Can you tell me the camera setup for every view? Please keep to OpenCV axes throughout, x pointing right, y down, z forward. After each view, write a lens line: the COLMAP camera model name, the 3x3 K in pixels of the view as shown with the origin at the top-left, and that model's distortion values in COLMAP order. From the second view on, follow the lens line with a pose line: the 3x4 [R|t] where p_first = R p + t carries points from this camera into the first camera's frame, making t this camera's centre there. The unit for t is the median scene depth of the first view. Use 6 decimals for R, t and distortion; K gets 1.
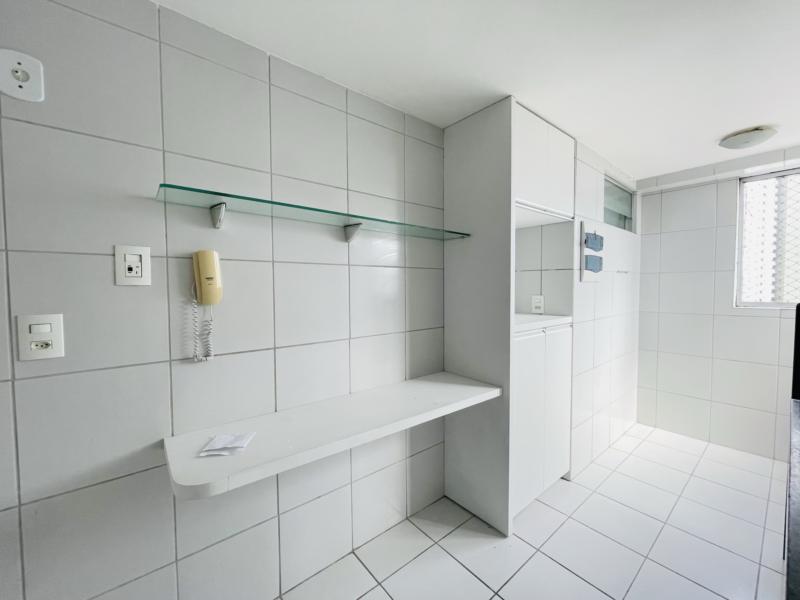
lens RADIAL K [[324.0, 0, 401.2], [0, 324.0, 299.0], [0, 0, 1]] dist [0.002002, 0.000661]
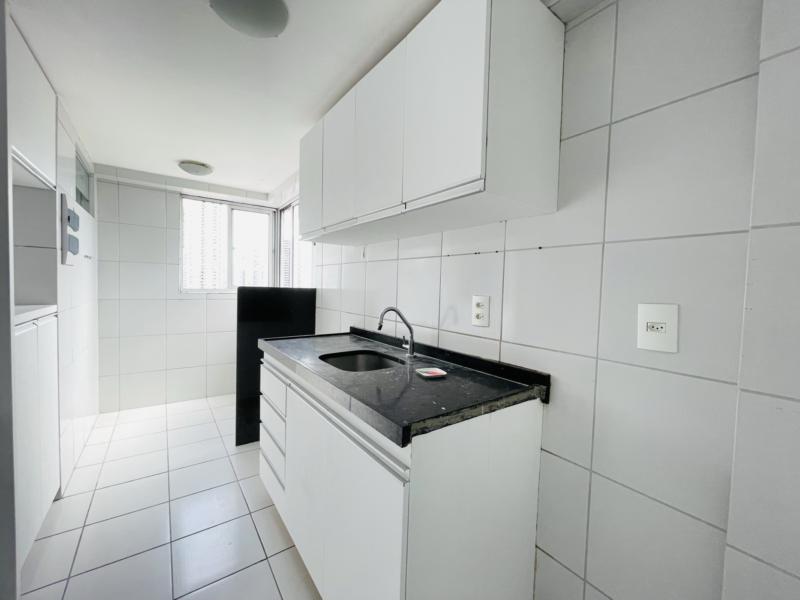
lens RADIAL K [[324.0, 0, 401.2], [0, 324.0, 299.3], [0, 0, 1]] dist [0.002002, 0.000661]
pose [[0.057615, -0.032677, 0.997804, -0.259212], [0.010813, 0.999426, 0.032105, 0.022833], [-0.998280, 0.008940, 0.057935, 0.056740]]
